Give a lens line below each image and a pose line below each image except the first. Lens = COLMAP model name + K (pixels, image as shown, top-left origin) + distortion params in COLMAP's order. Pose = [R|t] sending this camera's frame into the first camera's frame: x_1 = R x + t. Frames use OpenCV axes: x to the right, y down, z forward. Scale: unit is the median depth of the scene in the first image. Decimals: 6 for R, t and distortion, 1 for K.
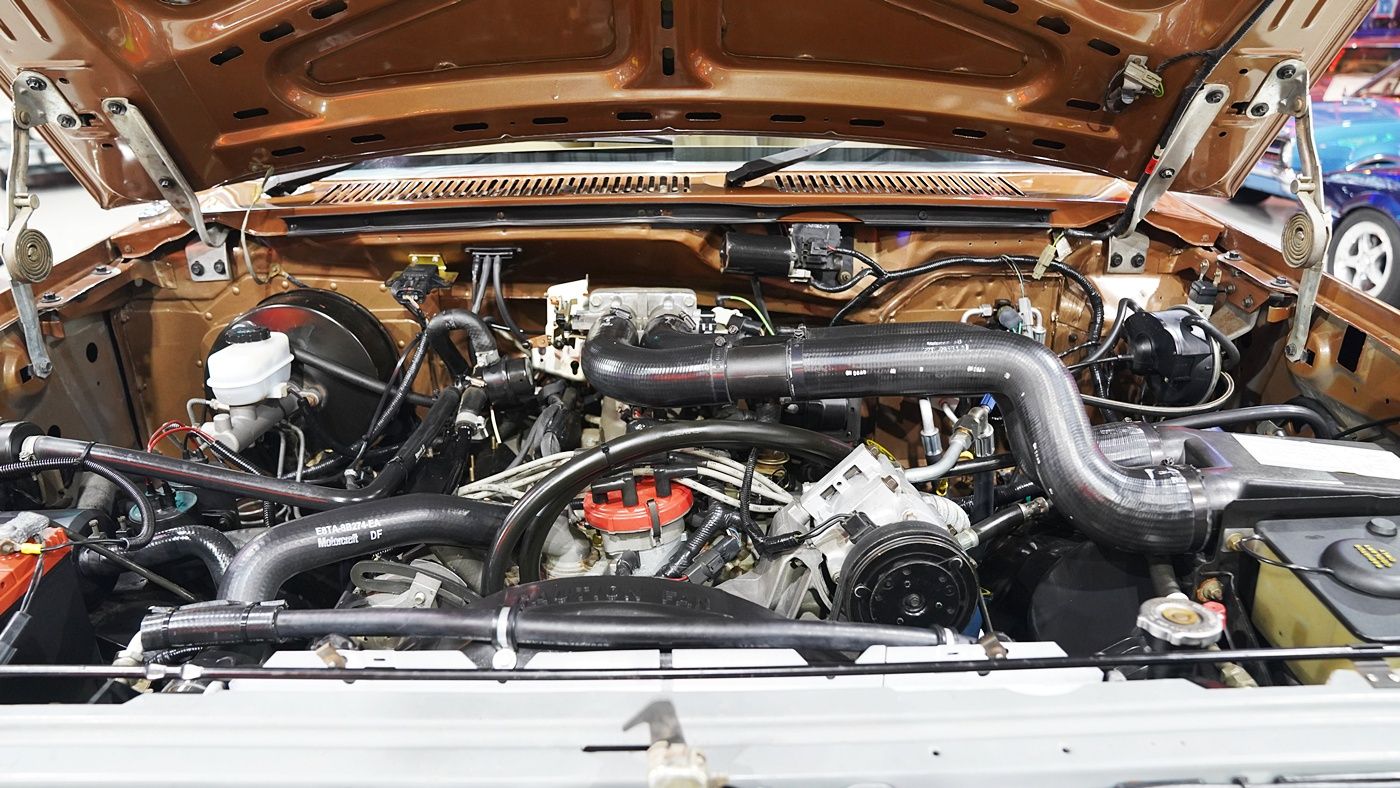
lens RADIAL K [[960.4, 0, 694.5], [0, 960.4, 393.3], [0, 0, 1]] dist [-0.057826, 0.016156]
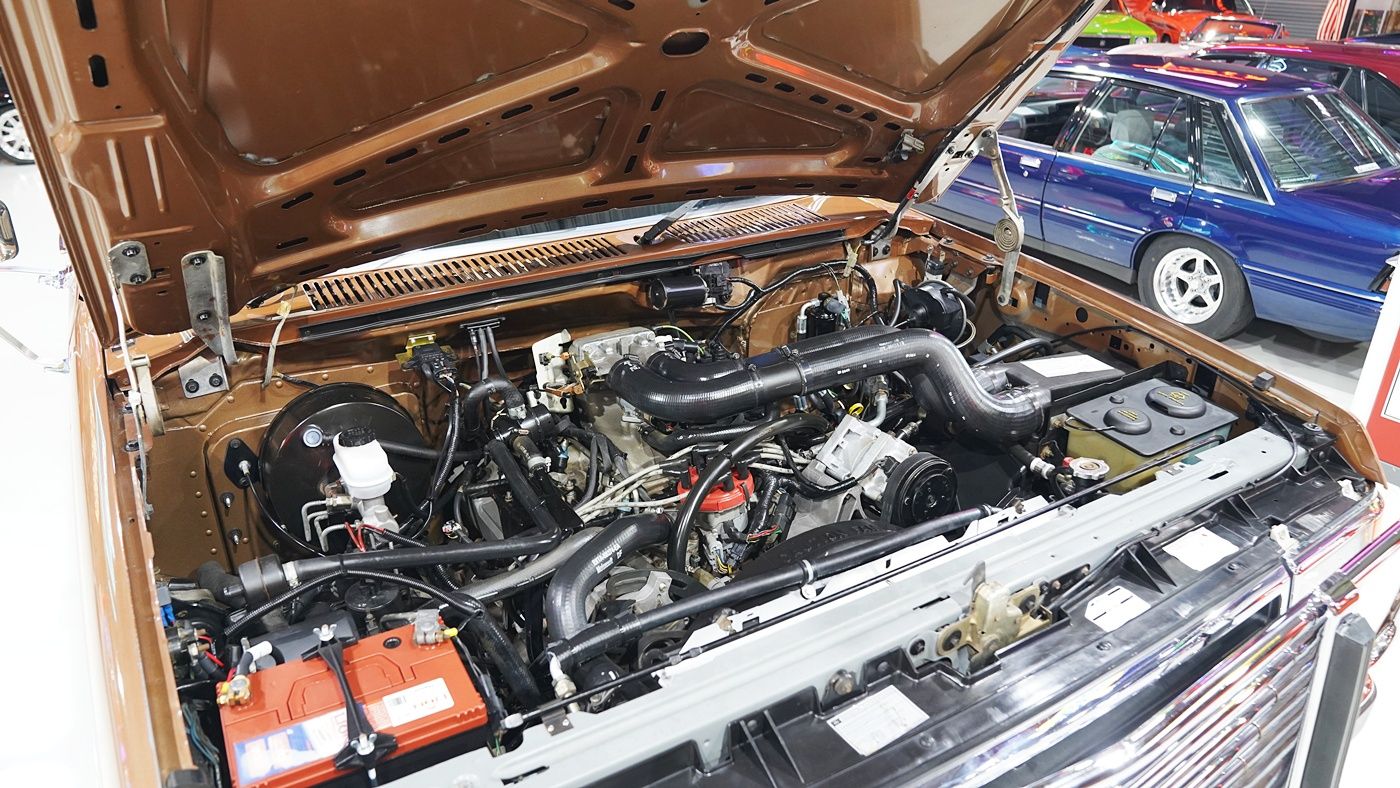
lens RADIAL K [[984.8, 0, 691.1], [0, 984.8, 388.8], [0, 0, 1]] dist [-0.058689, 0.020712]
pose [[0.870420, -0.203970, 0.448068, -0.600757], [0.182999, 0.978971, 0.090153, -0.142339], [-0.457034, 0.003525, 0.889442, -0.240849]]
